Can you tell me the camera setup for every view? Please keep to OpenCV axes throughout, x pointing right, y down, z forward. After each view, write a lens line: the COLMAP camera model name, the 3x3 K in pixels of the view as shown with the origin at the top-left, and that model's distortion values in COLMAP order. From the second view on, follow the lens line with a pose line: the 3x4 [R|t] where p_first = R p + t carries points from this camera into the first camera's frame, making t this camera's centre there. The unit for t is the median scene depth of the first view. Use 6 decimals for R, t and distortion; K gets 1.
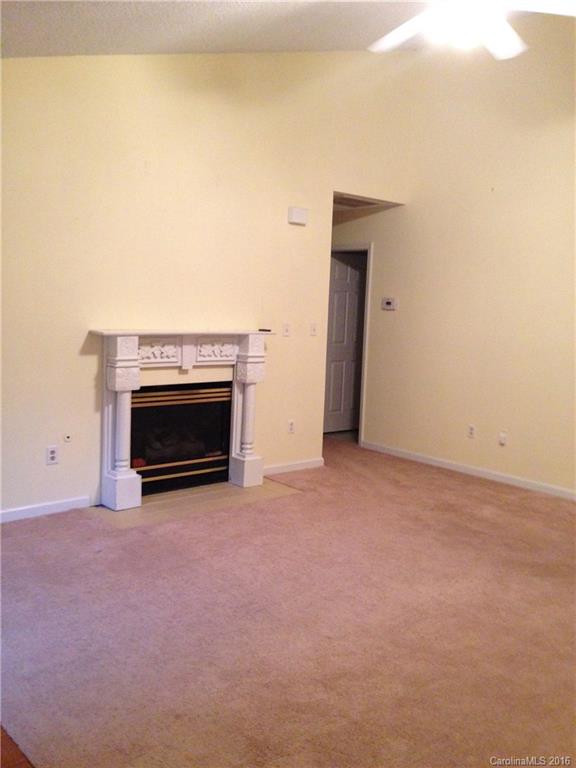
lens RADIAL K [[718.2, 0, 288.0], [0, 718.2, 384.0], [0, 0, 1]] dist [0.052270, 0.005527]
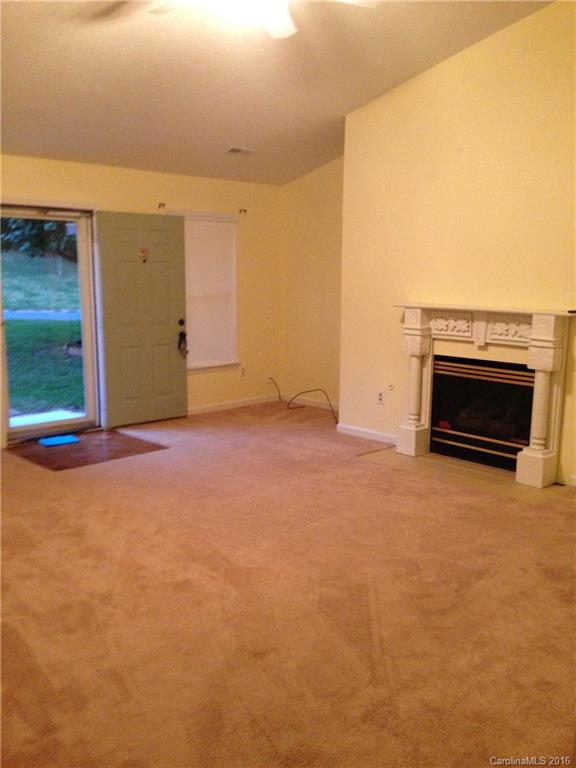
lens RADIAL K [[718.2, 0, 288.0], [0, 718.2, 384.0], [0, 0, 1]] dist [0.052270, 0.005527]
pose [[0.047314, 0.127620, -0.990694, 0.876562], [-0.125774, 0.984672, 0.120837, -0.056624], [0.990930, 0.118886, 0.062640, 0.683635]]
